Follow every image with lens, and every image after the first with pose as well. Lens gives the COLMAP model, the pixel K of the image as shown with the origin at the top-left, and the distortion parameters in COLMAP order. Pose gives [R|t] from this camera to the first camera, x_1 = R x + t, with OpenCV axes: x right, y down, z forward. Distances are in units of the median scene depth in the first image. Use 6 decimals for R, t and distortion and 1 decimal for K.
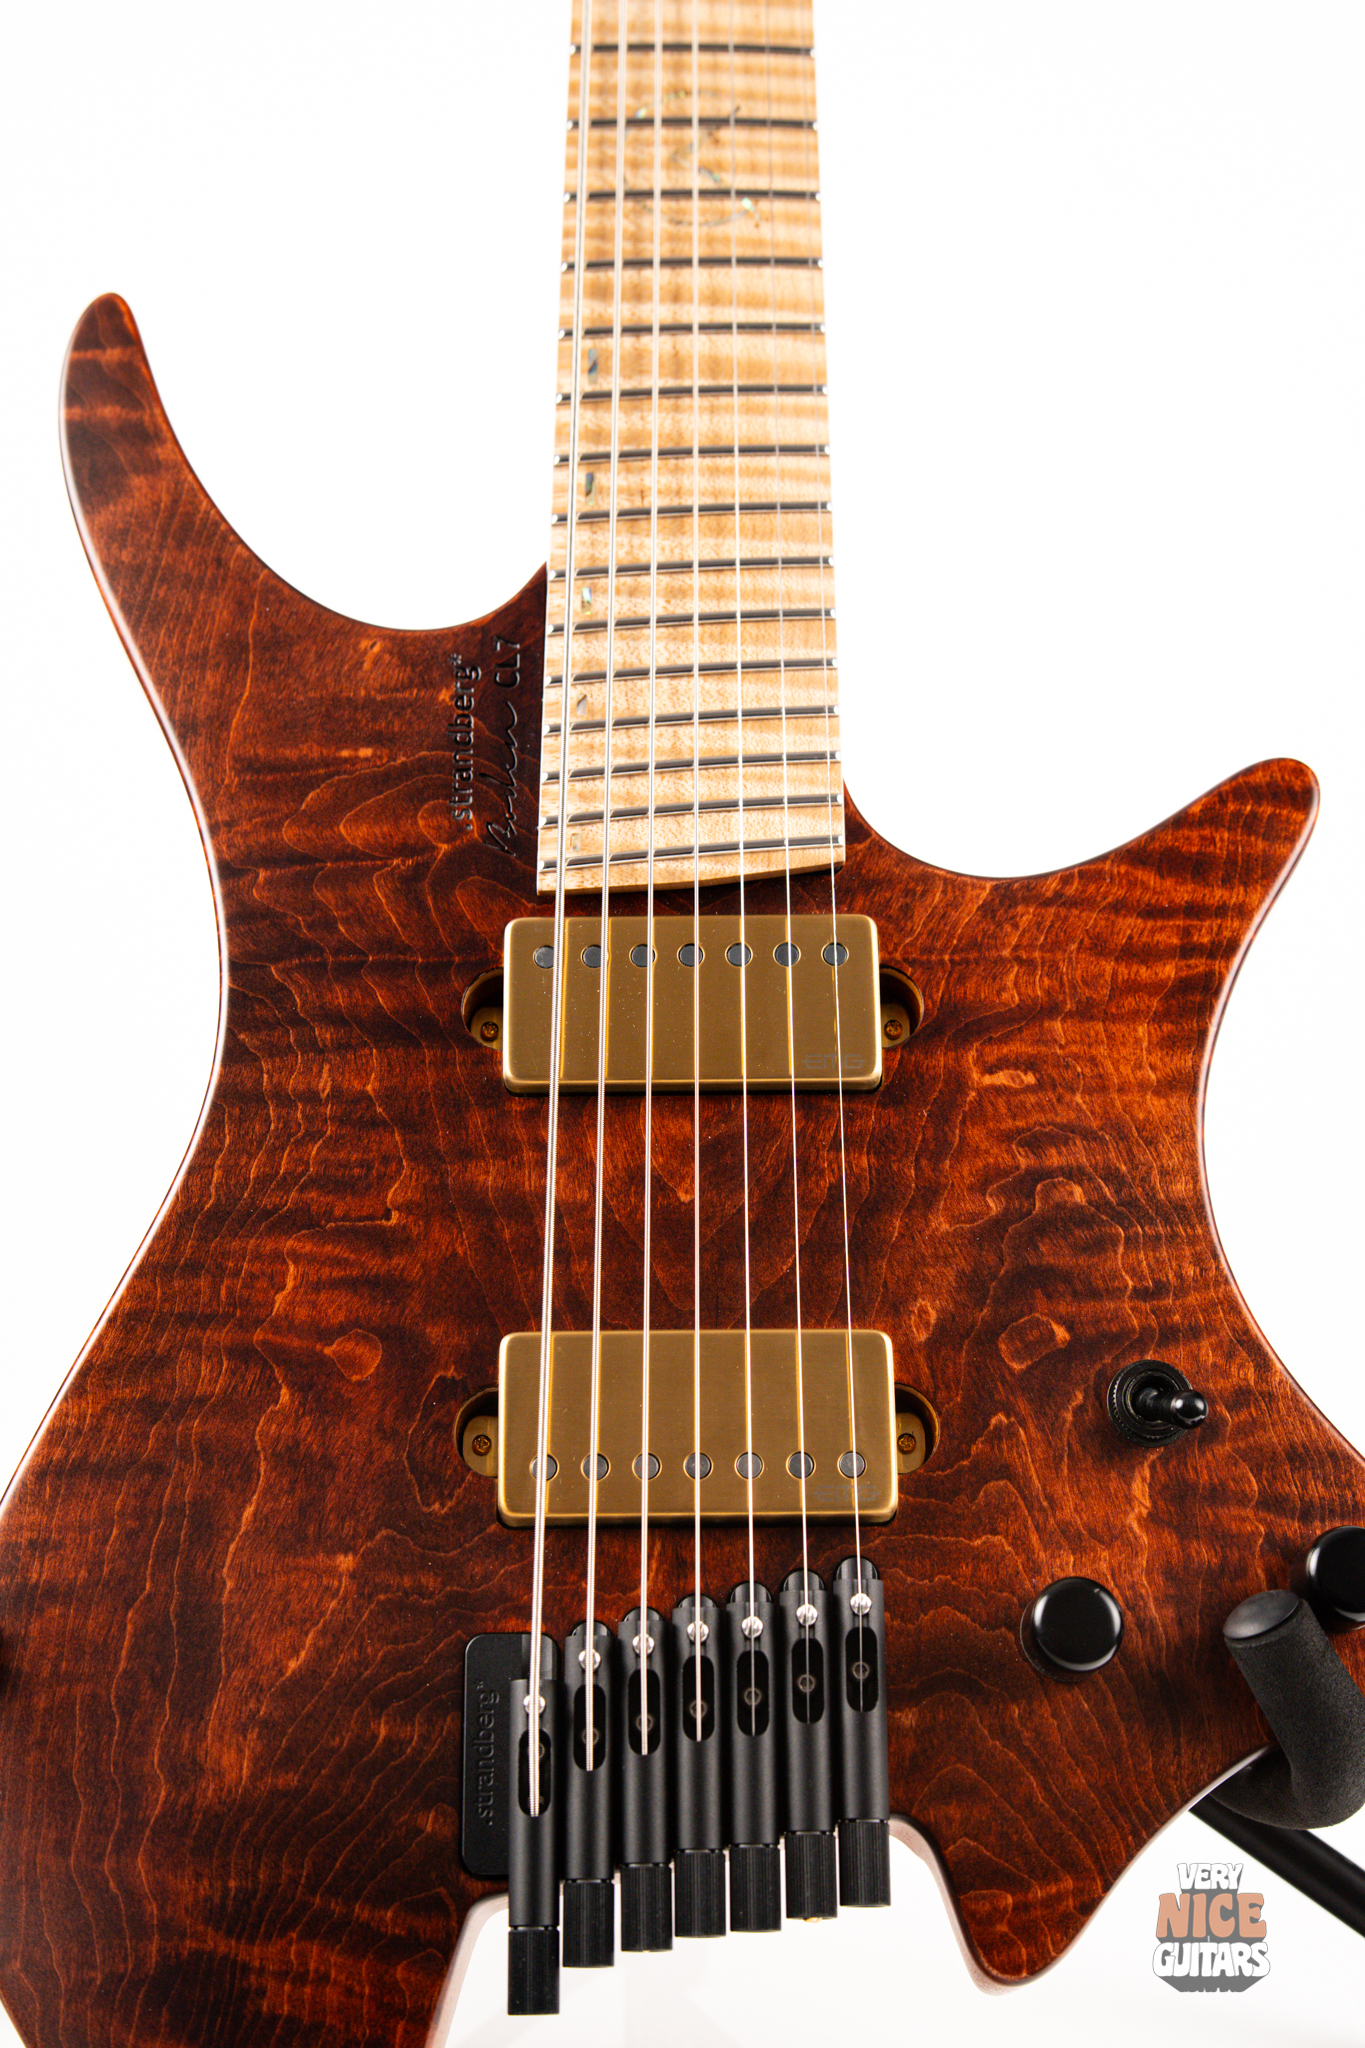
lens RADIAL K [[2931.7, 0, 688.1], [0, 2931.7, 1025.7], [0, 0, 1]] dist [0.038395, 0.000000]
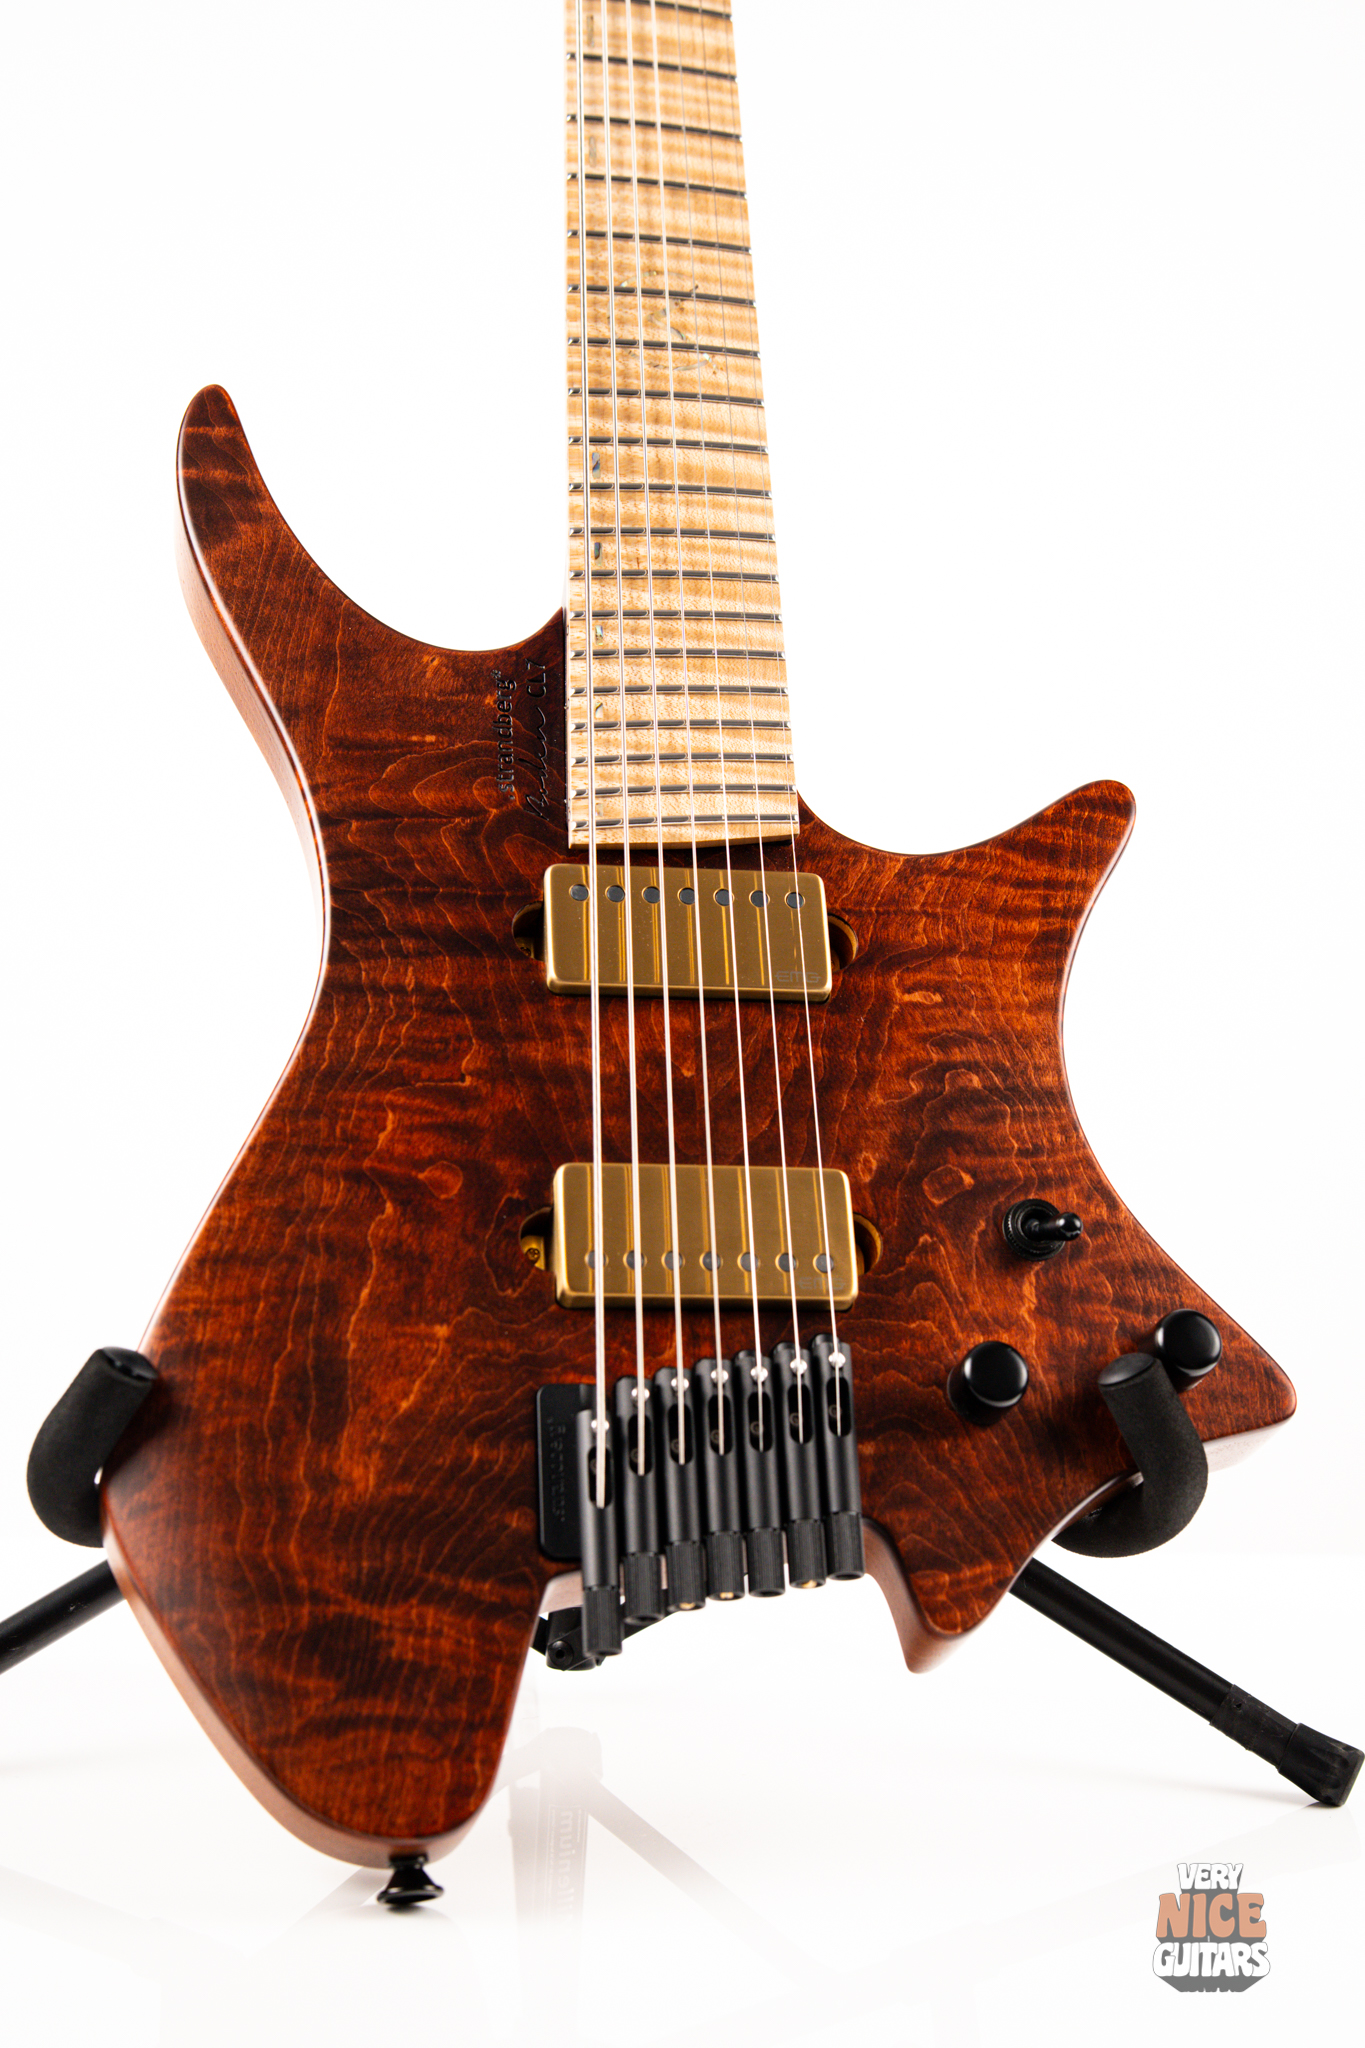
lens RADIAL K [[2931.7, 0, 693.7], [0, 2931.7, 1031.6], [0, 0, 1]] dist [0.038395, 0.000000]
pose [[0.983621, 0.037157, 0.176377, -0.230631], [-0.019861, 0.994905, -0.098838, 0.169607], [-0.179151, 0.093716, 0.979348, -0.291114]]
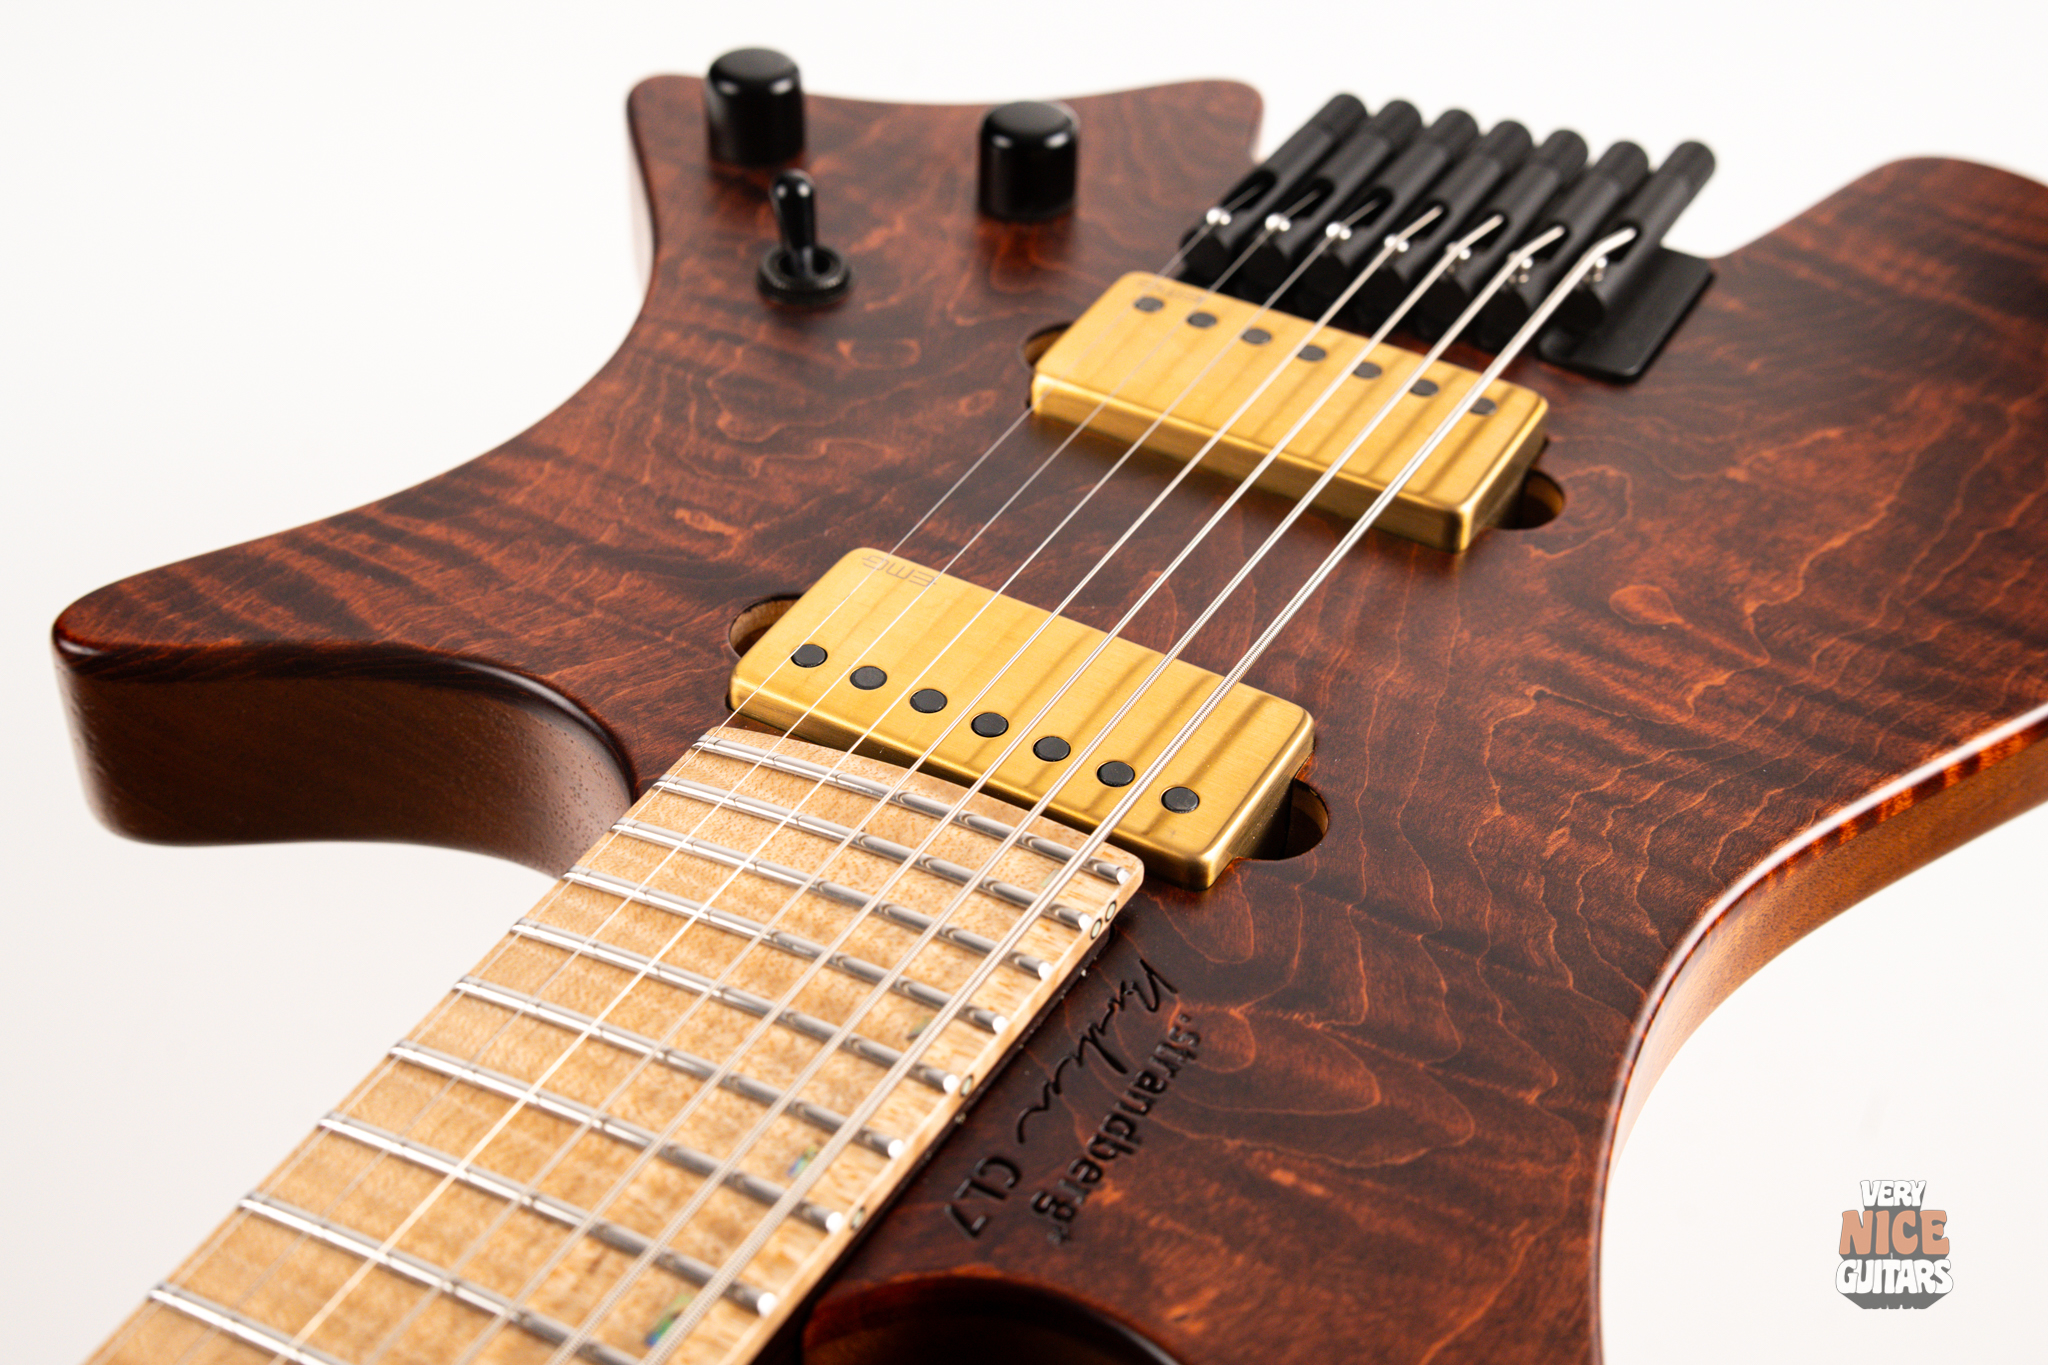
lens RADIAL K [[2931.7, 0, 1027.0], [0, 2931.7, 684.4], [0, 0, 1]] dist [0.038395, 0.000000]
pose [[-0.867975, -0.333120, 0.368307, -0.256184], [0.459062, -0.255321, 0.850925, -0.601671], [-0.189424, 0.907657, 0.374535, 0.748940]]
